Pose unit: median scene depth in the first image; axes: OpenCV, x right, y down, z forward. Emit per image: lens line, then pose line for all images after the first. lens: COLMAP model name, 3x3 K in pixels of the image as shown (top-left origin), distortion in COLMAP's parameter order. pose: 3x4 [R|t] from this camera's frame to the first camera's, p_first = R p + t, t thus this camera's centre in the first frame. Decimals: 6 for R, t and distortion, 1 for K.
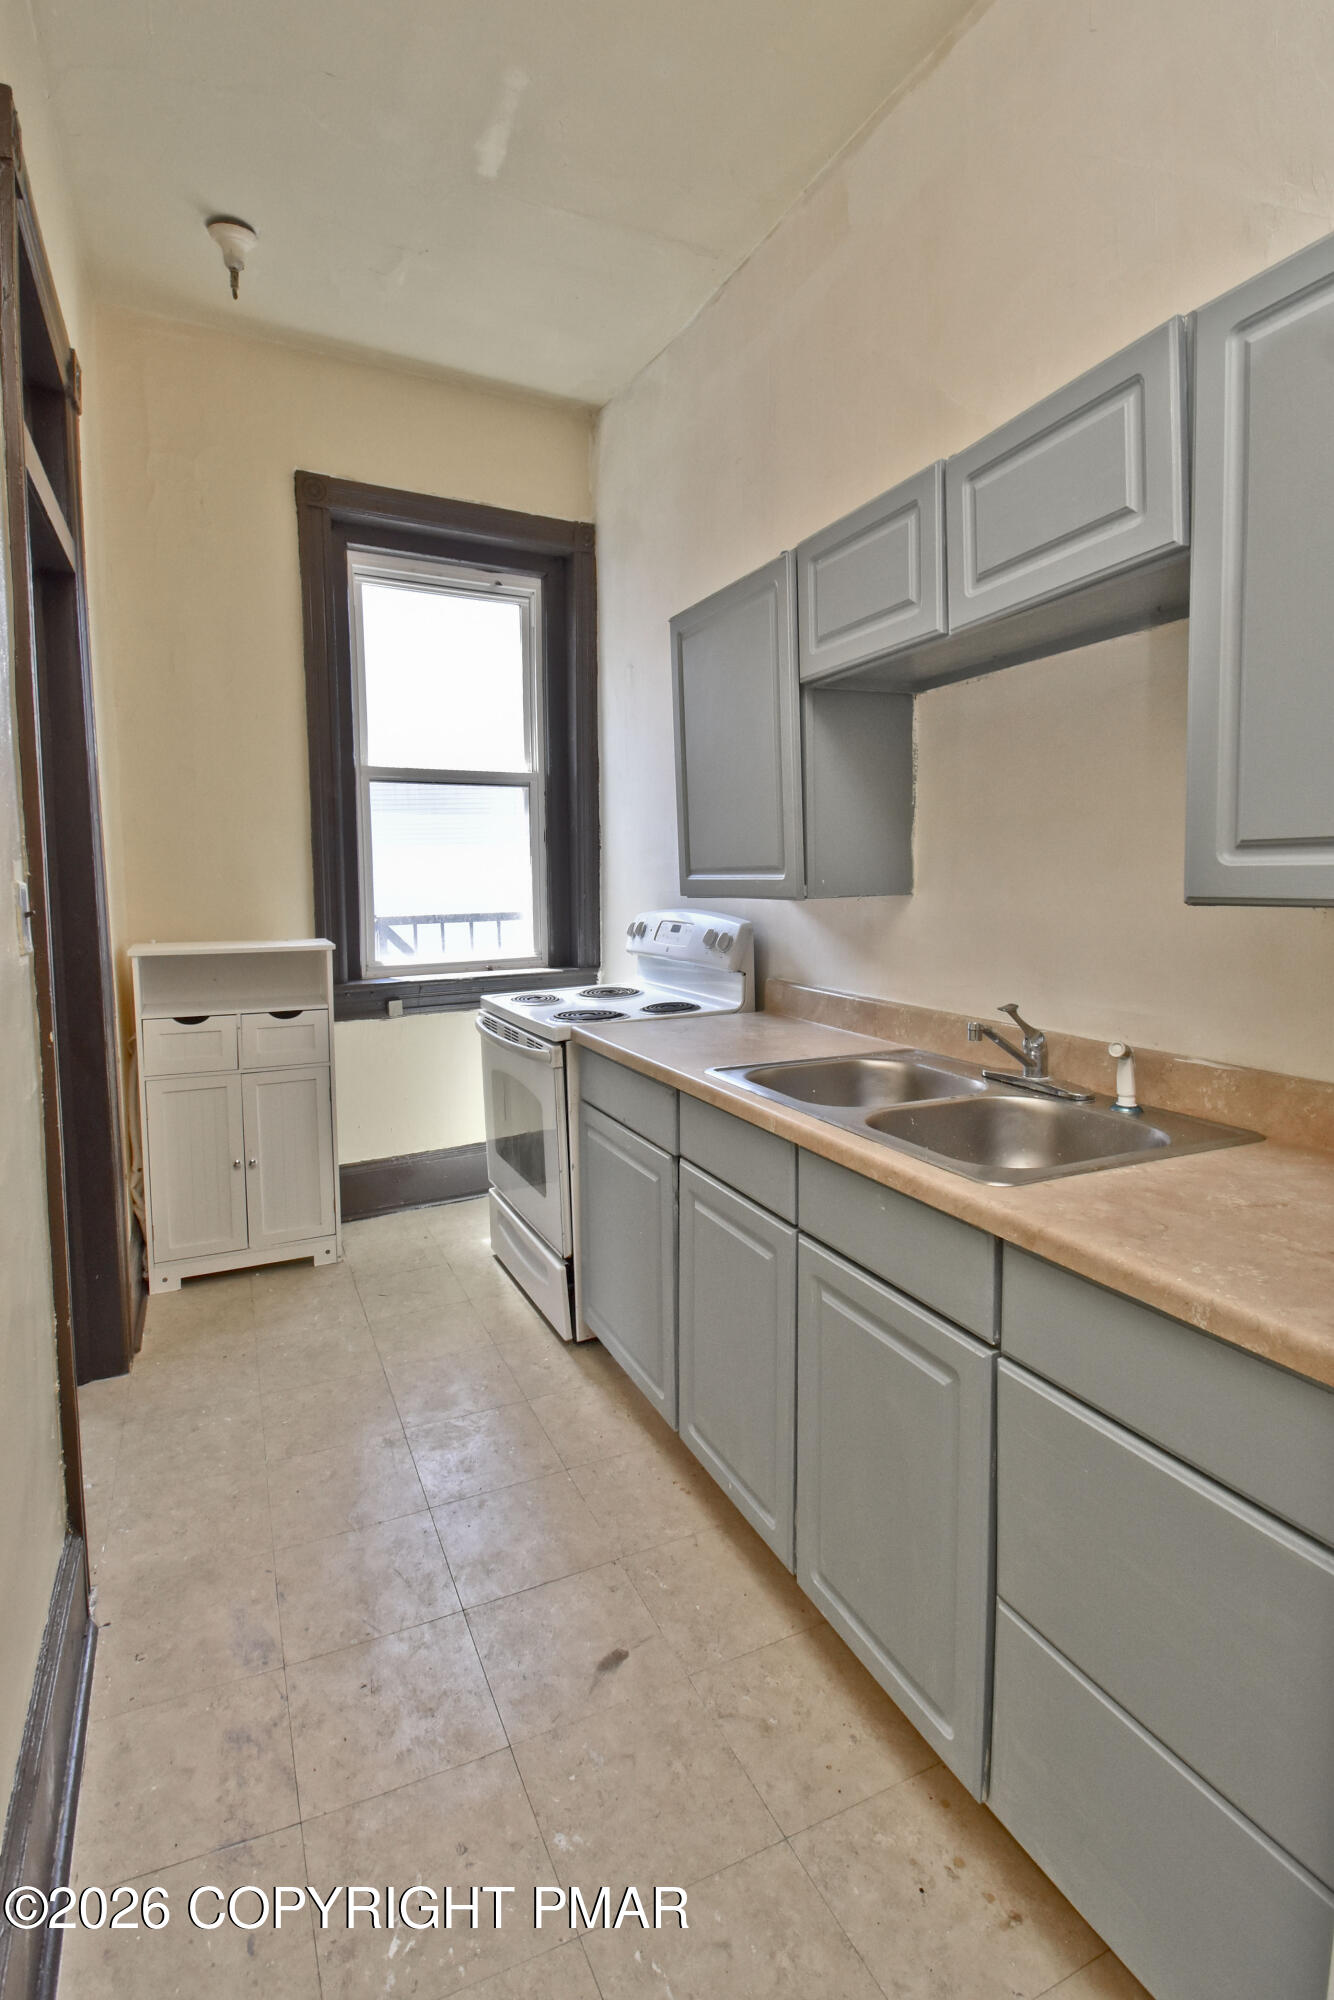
lens RADIAL K [[926.4, 0, 660.2], [0, 926.4, 945.9], [0, 0, 1]] dist [0.029215, -0.031466]
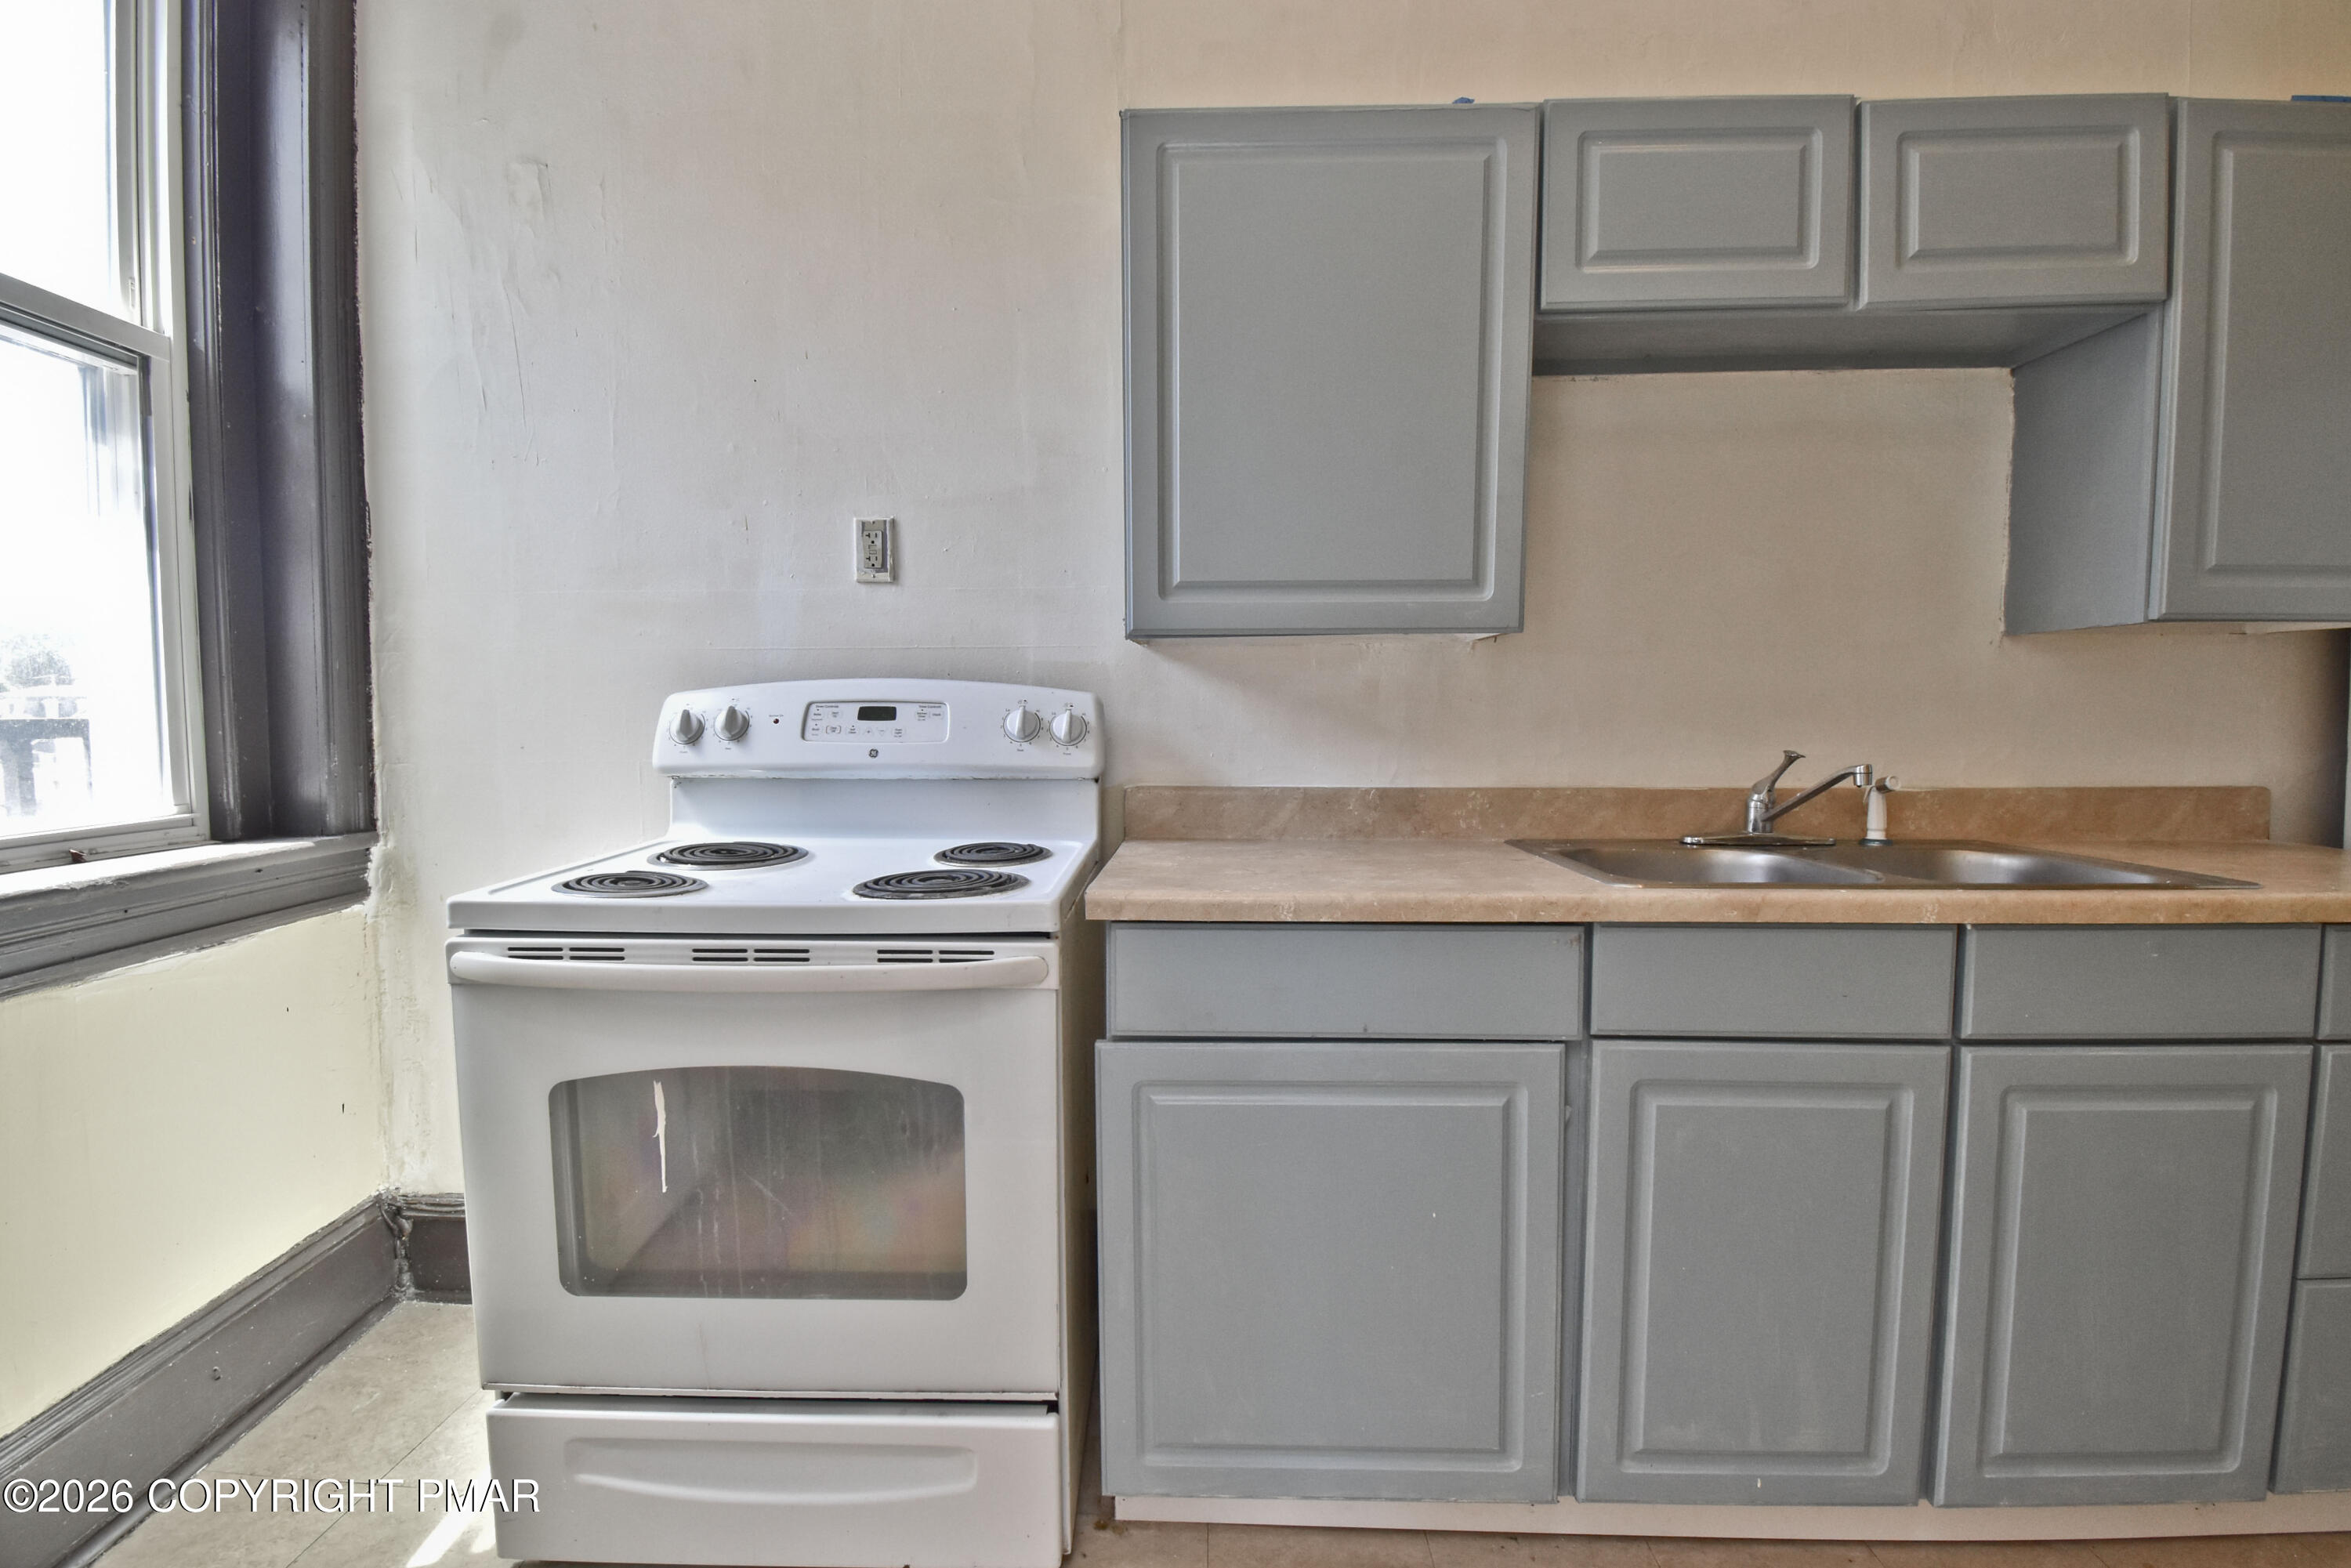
lens RADIAL K [[1081.9, 0, 1175.5], [0, 1081.9, 784.0], [0, 0, 1]] dist [0.012704, -0.015782]
pose [[0.465291, -0.062962, 0.882916, -0.768157], [0.065492, 0.997182, 0.036597, 0.016091], [-0.882732, 0.040796, 0.468103, 0.974801]]
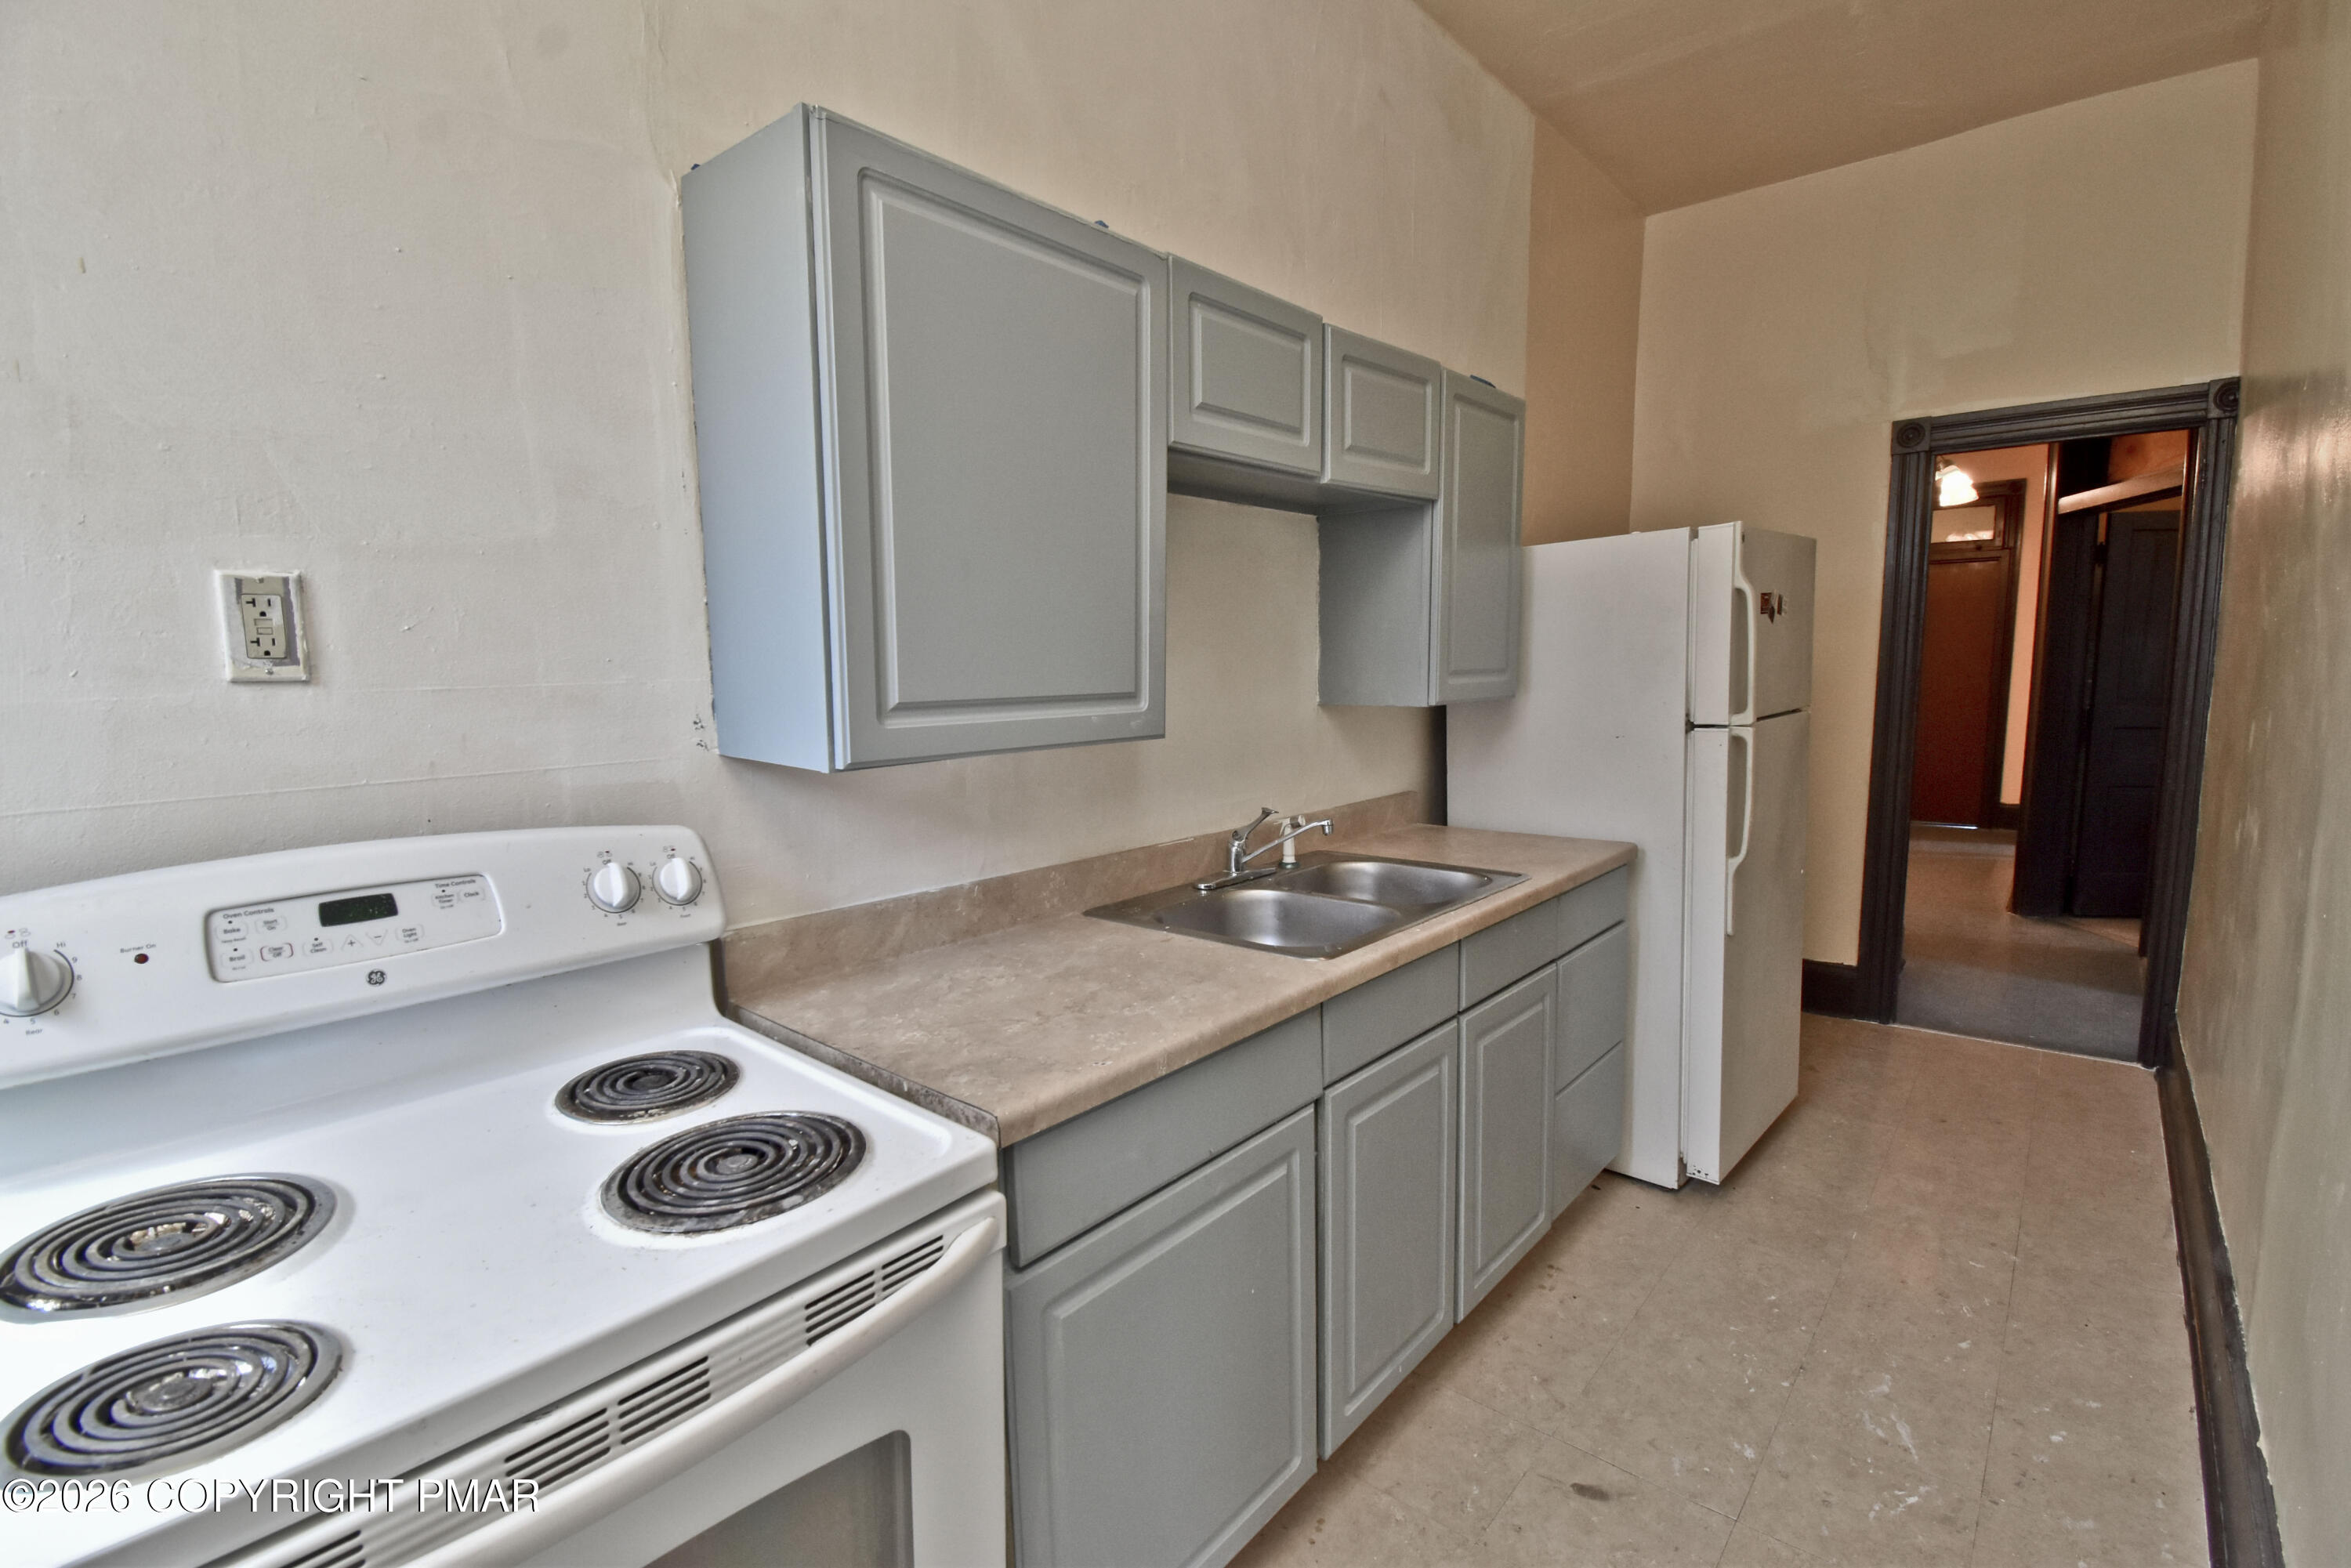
lens RADIAL K [[1057.3, 0, 1147.2], [0, 1057.3, 773.1], [0, 0, 1]] dist [0.021245, -0.027233]
pose [[-0.389719, -0.104860, 0.914944, -0.713119], [0.075353, 0.986534, 0.145162, -0.170485], [-0.917846, 0.125517, -0.376570, 1.527599]]
